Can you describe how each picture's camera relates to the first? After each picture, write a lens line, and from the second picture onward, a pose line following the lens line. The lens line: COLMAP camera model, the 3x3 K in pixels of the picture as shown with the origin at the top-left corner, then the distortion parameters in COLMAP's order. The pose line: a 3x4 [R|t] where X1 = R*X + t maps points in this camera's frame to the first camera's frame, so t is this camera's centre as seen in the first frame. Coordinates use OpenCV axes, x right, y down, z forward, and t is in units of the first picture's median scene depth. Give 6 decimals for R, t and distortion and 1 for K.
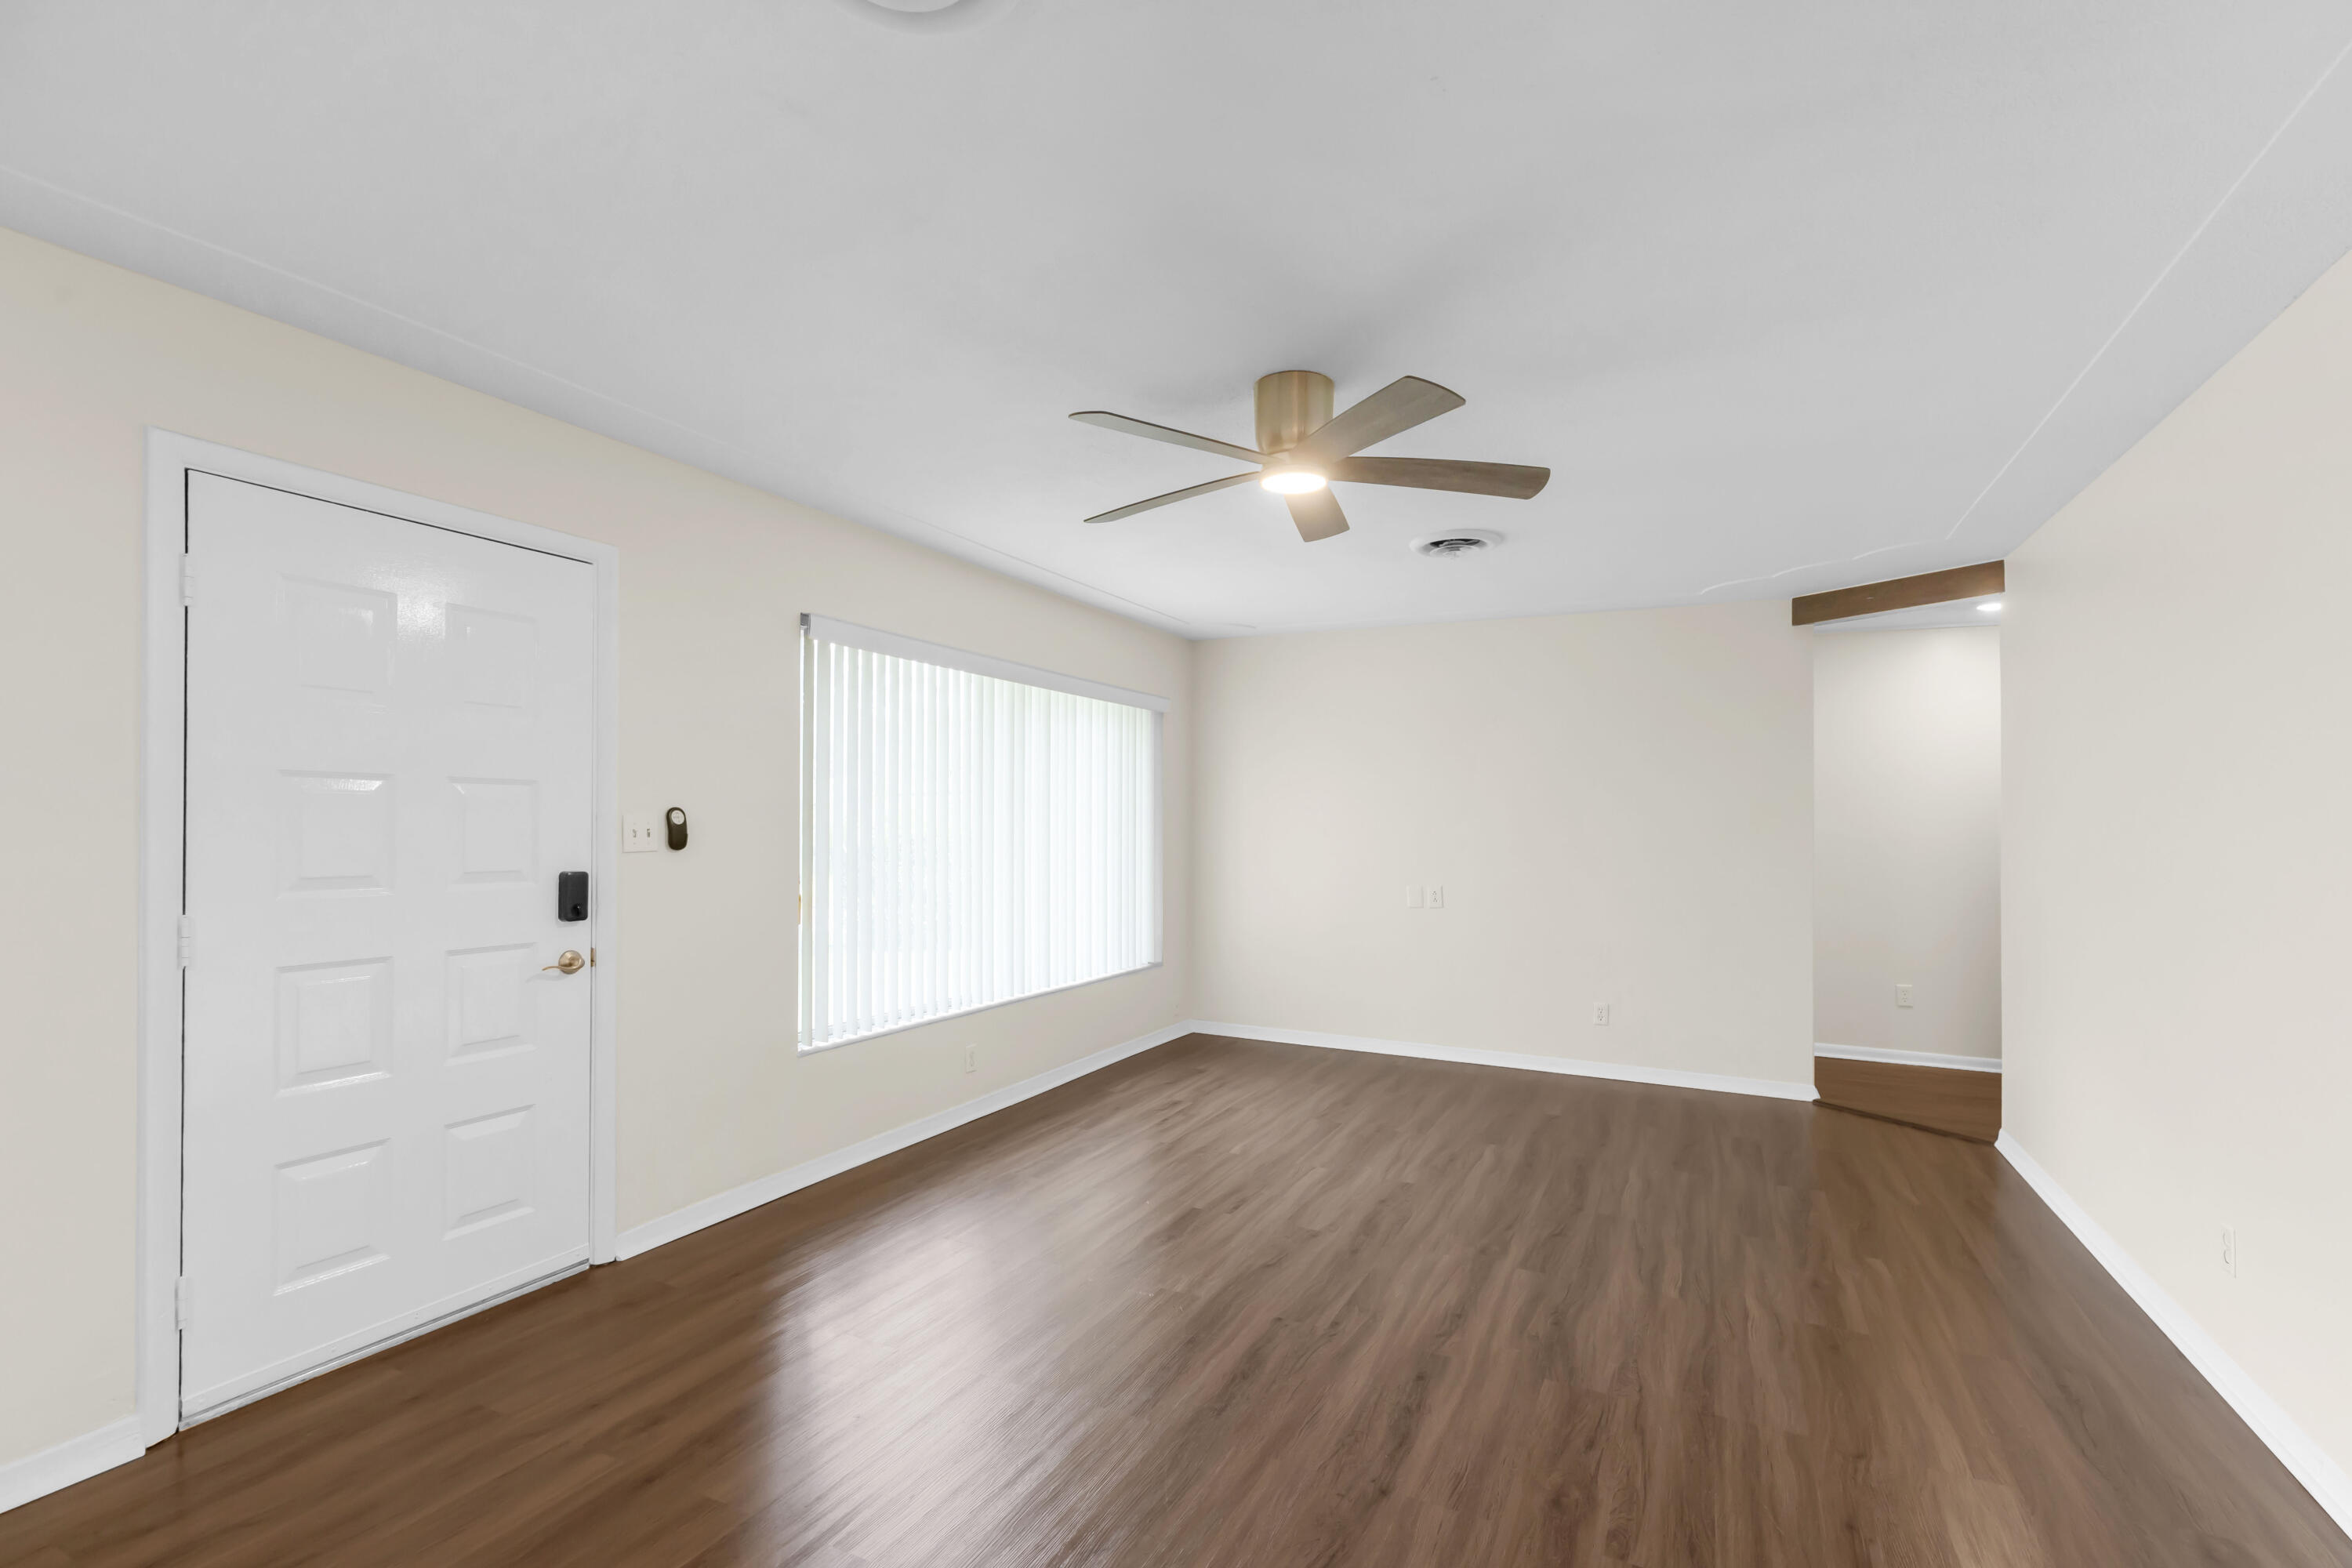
lens RADIAL K [[1065.3, 0, 1179.3], [0, 1065.3, 809.1], [0, 0, 1]] dist [0.005331, -0.002100]
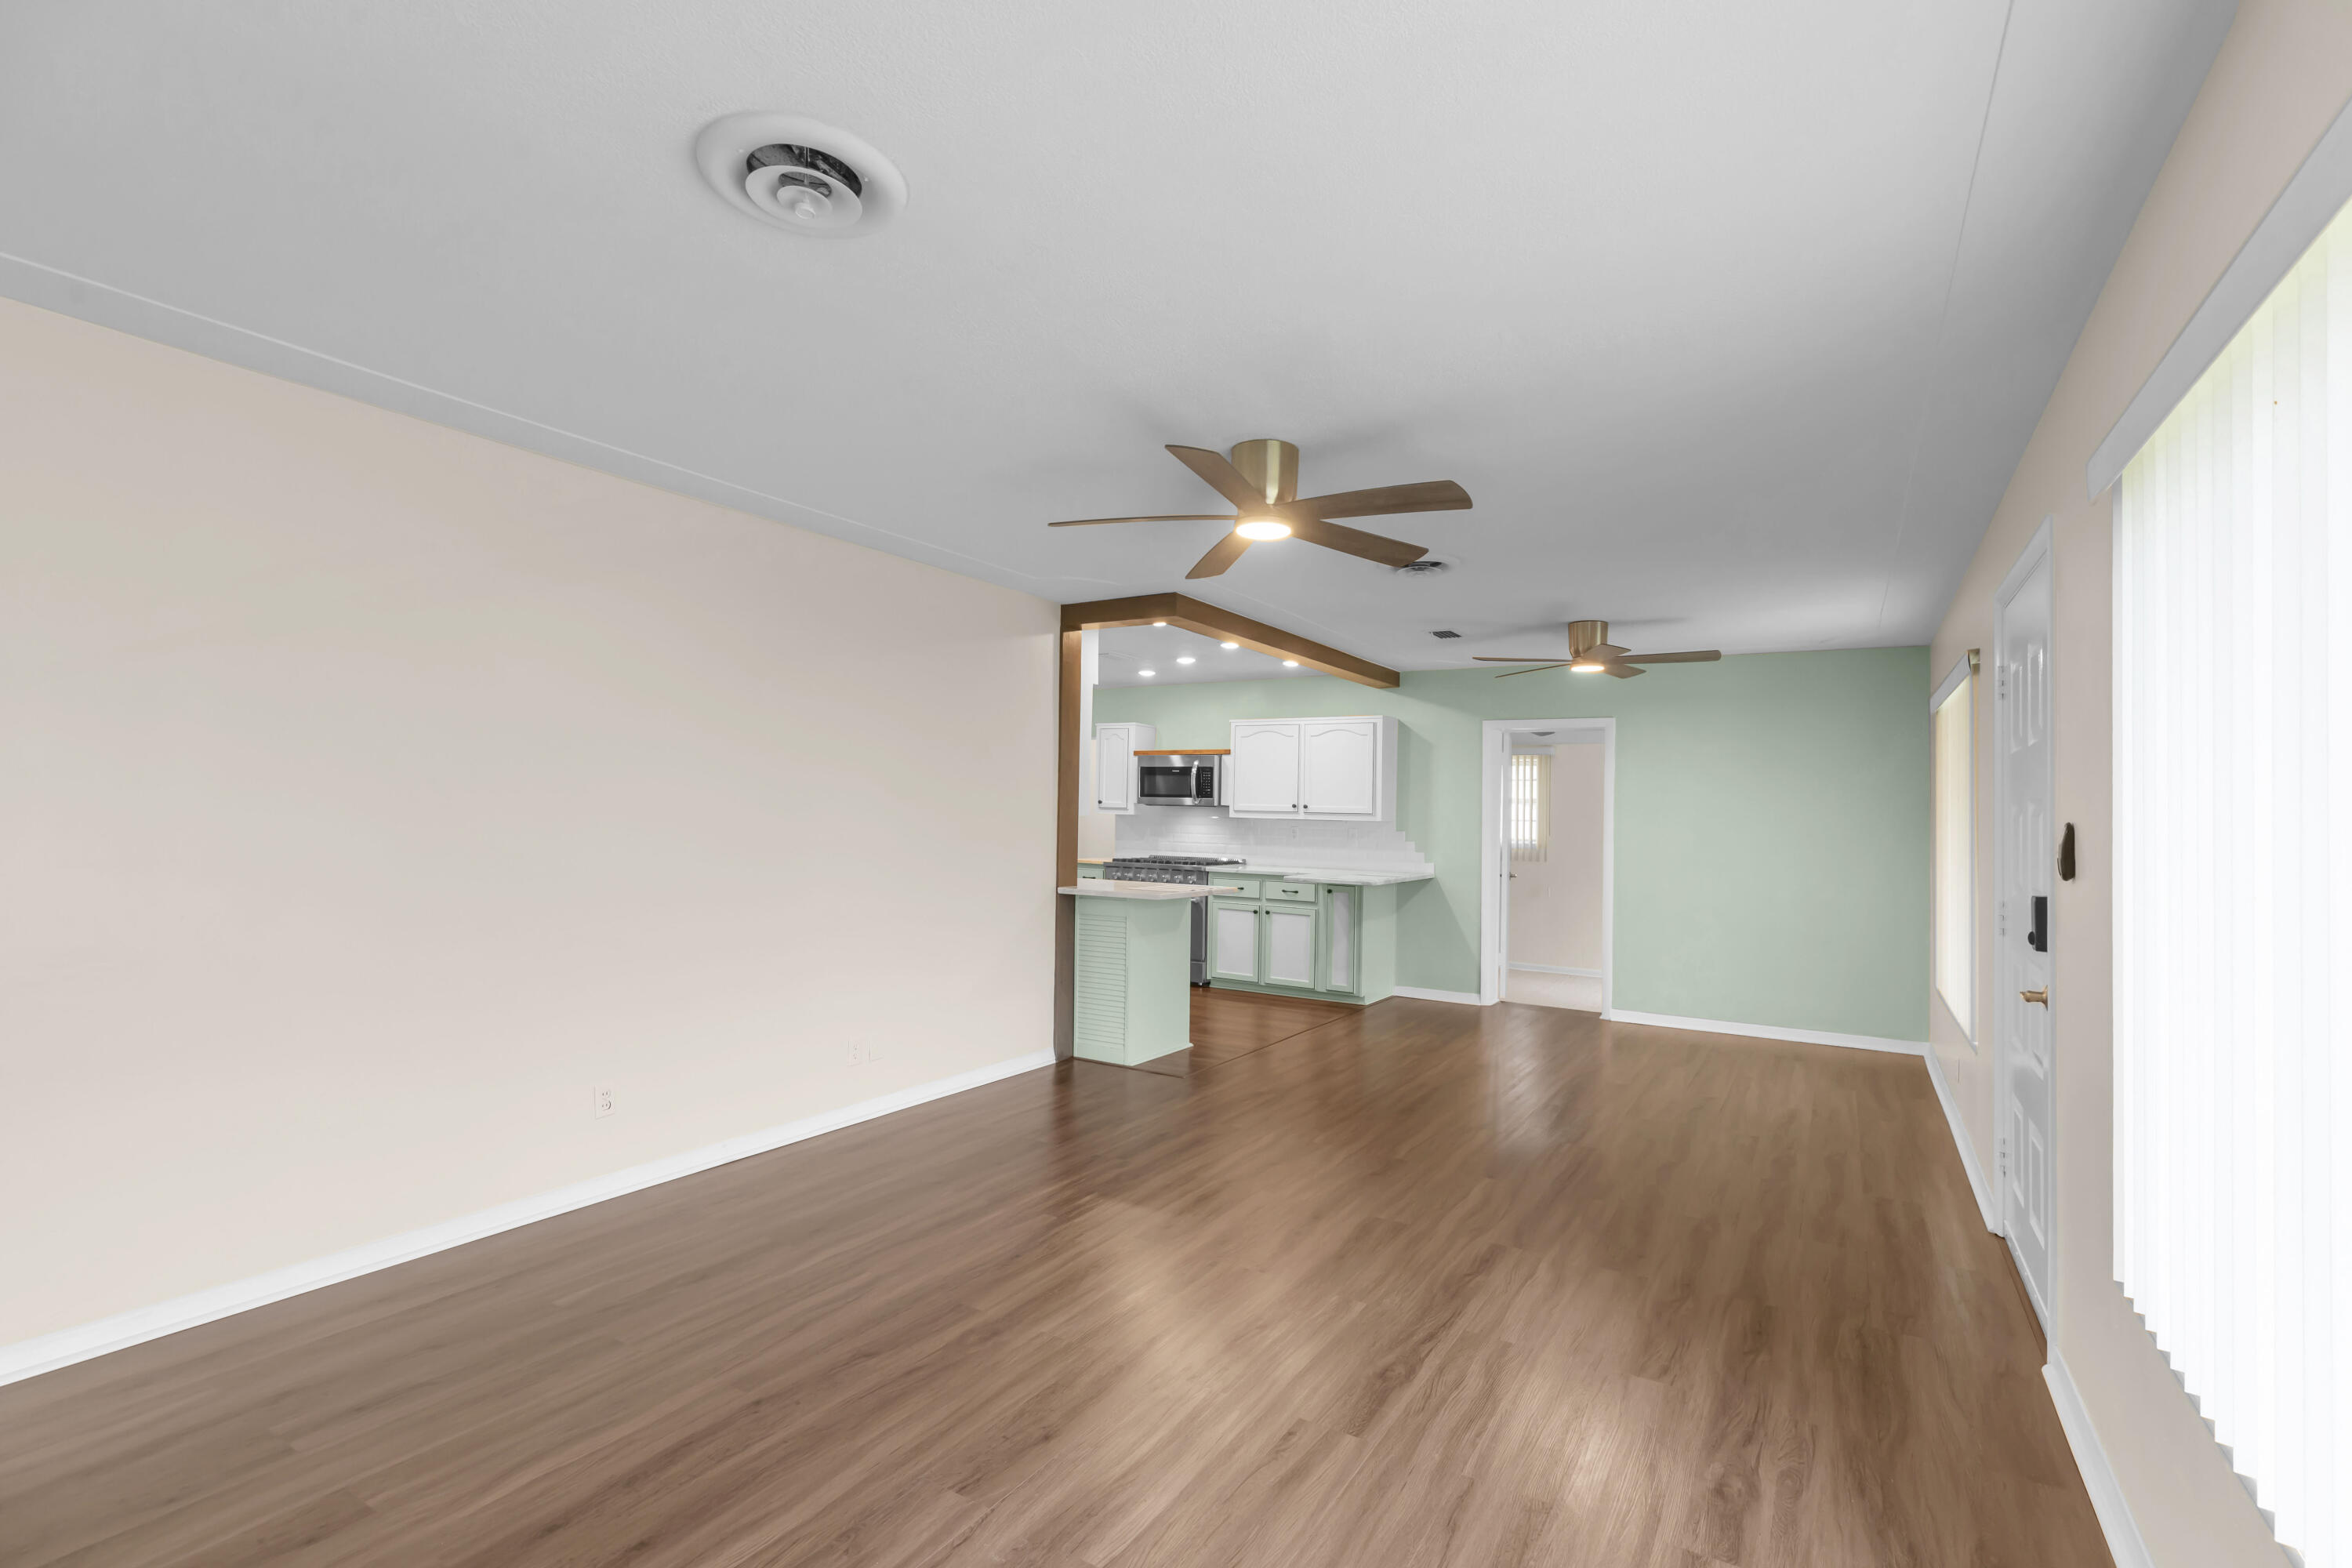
lens RADIAL K [[1065.3, 0, 1181.7], [0, 1065.3, 786.5], [0, 0, 1]] dist [0.005331, -0.002100]
pose [[-0.995571, -0.025396, 0.090519, 0.078919], [-0.028819, 0.998910, -0.036713, 0.019121], [-0.089488, -0.039159, -0.995218, 1.880912]]
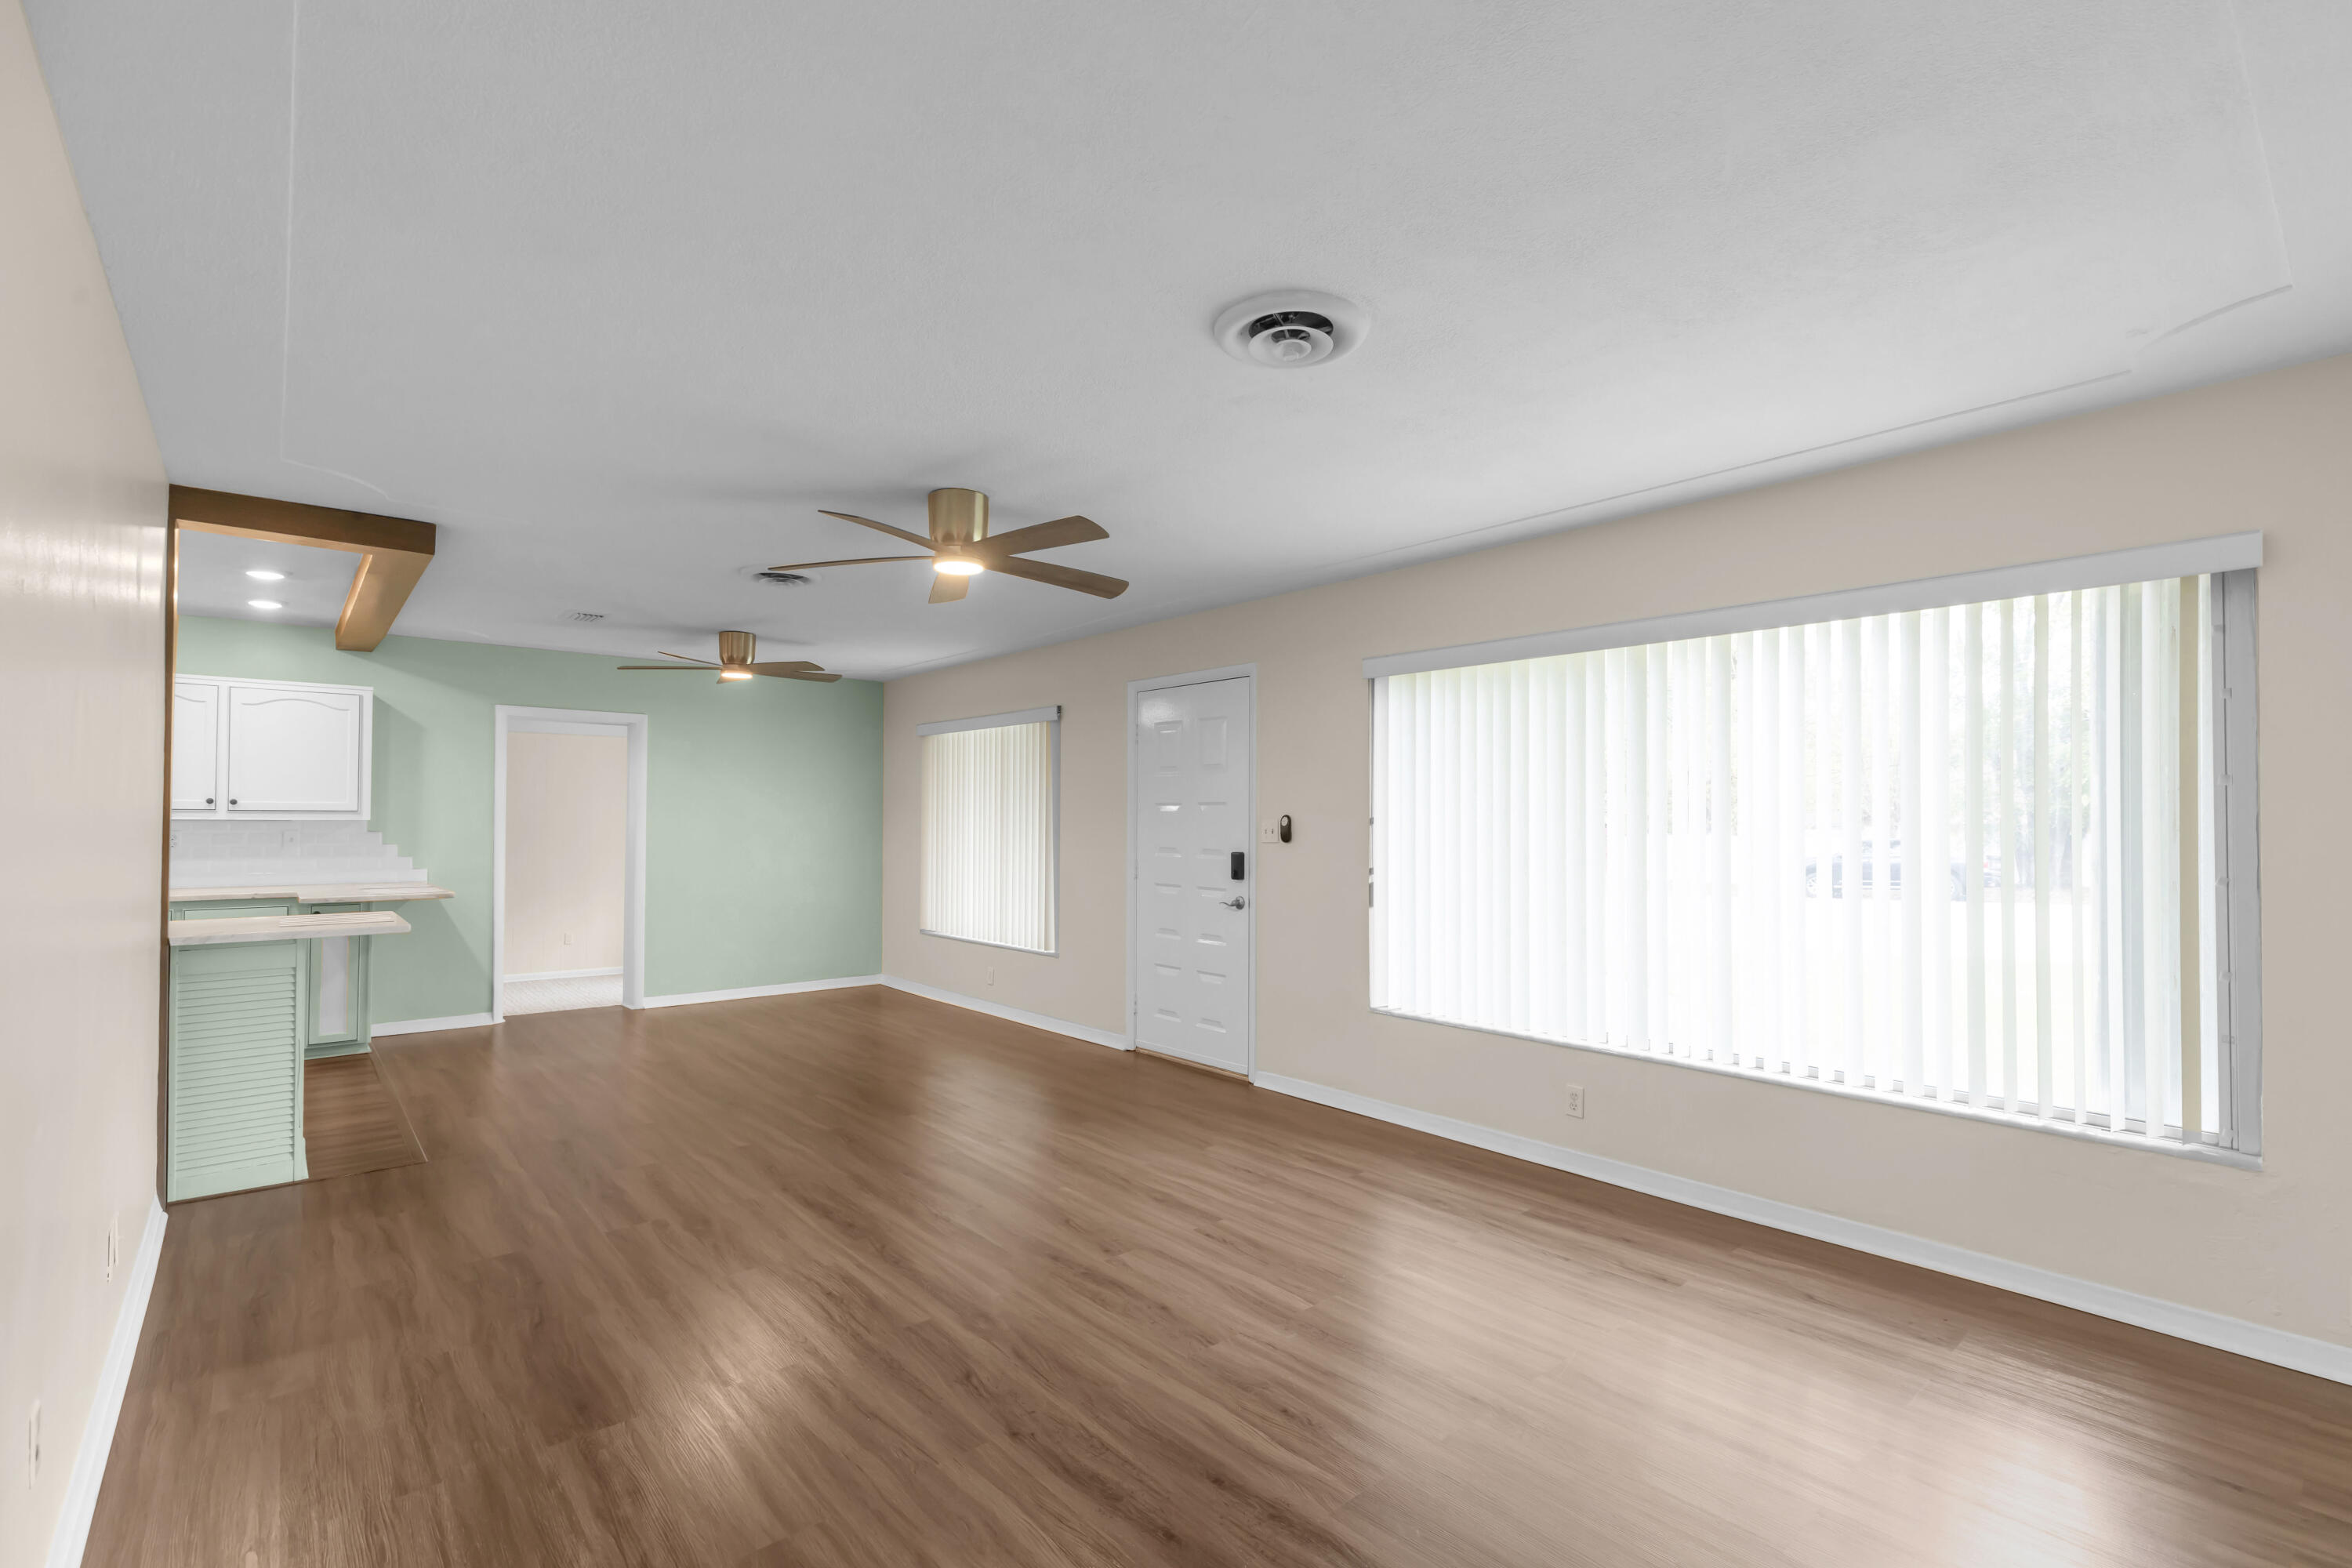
lens RADIAL K [[1065.3, 0, 1197.9], [0, 1065.3, 803.9], [0, 0, 1]] dist [0.005331, -0.002100]
pose [[-0.381909, -0.021912, -0.923940, 1.061883], [0.004164, 0.999668, -0.025429, 0.021701], [0.924190, -0.013559, -0.381691, 1.545516]]
